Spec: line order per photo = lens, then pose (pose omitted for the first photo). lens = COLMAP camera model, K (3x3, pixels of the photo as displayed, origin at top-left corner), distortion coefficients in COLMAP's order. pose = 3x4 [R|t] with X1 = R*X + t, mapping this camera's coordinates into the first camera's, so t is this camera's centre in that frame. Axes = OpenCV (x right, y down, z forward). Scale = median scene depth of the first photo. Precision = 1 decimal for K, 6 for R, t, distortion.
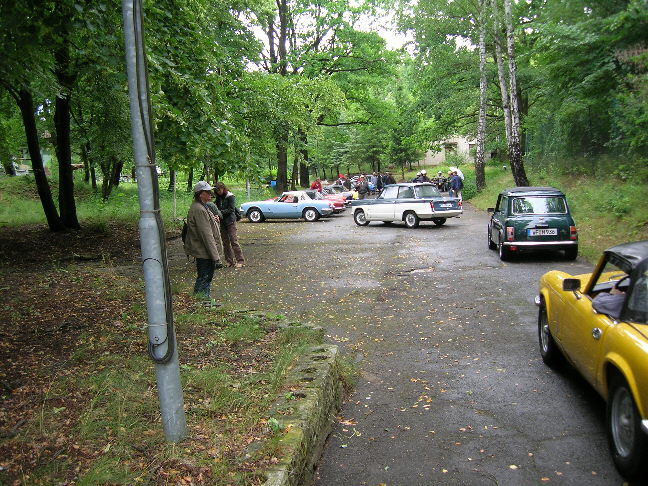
lens RADIAL K [[649.5, 0, 324.1], [0, 649.5, 241.4], [0, 0, 1]] dist [-0.018031, 0.000000]
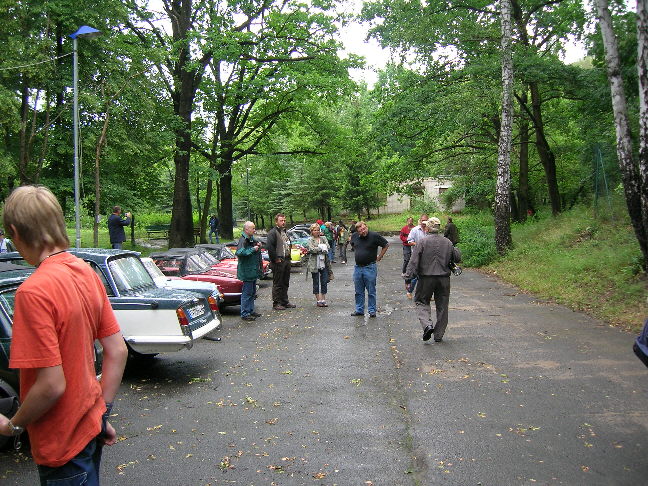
lens RADIAL K [[649.5, 0, 323.8], [0, 649.5, 243.1], [0, 0, 1]] dist [-0.018031, 0.000000]
pose [[0.996887, 0.014196, 0.077557, 0.017015], [-0.008433, 0.997213, -0.074129, -0.020896], [-0.078393, 0.073245, 0.994228, 0.220954]]
